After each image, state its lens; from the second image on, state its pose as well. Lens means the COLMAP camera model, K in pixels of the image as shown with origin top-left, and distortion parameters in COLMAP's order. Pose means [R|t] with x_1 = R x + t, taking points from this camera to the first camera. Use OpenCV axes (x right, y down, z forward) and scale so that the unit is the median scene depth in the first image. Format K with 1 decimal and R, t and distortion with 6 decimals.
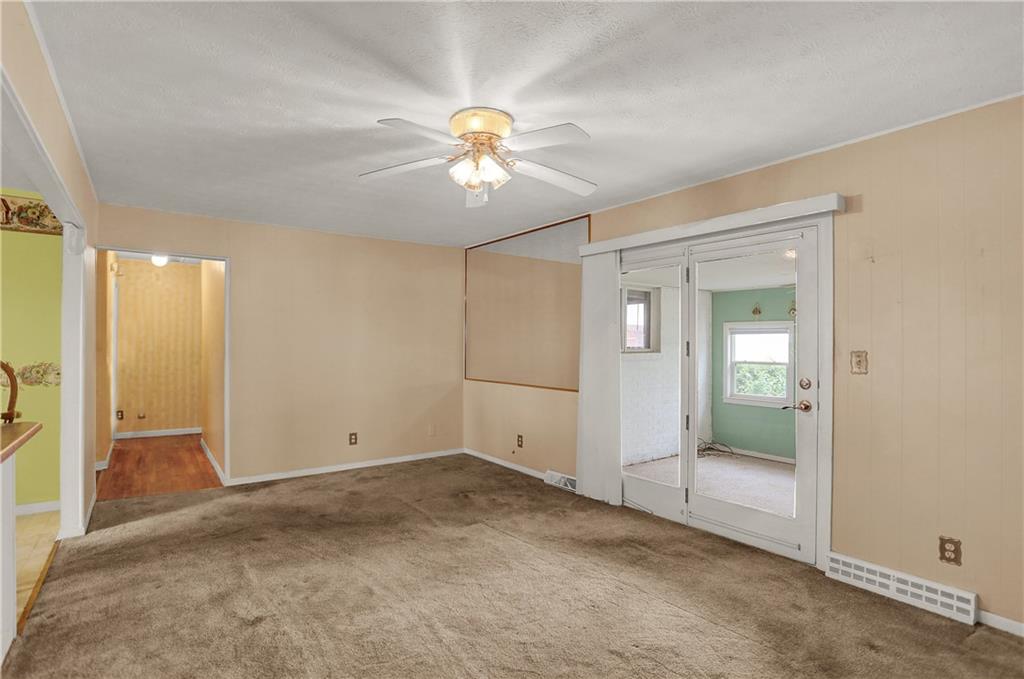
lens RADIAL K [[499.2, 0, 516.2], [0, 499.2, 345.7], [0, 0, 1]] dist [-0.087009, 0.038612]
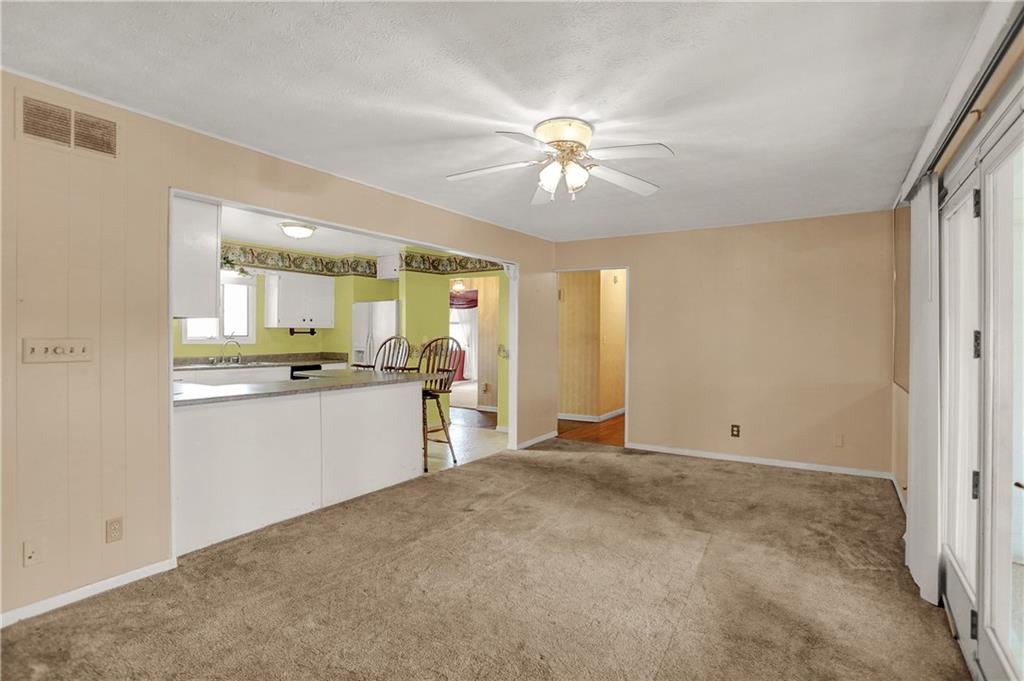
lens RADIAL K [[499.2, 0, 516.2], [0, 499.2, 346.7], [0, 0, 1]] dist [-0.087009, 0.038612]
pose [[0.340378, 0.022694, -0.940015, 0.703039], [-0.001781, 0.999722, 0.023490, -0.003141], [0.940287, -0.006321, 0.340324, 0.404737]]
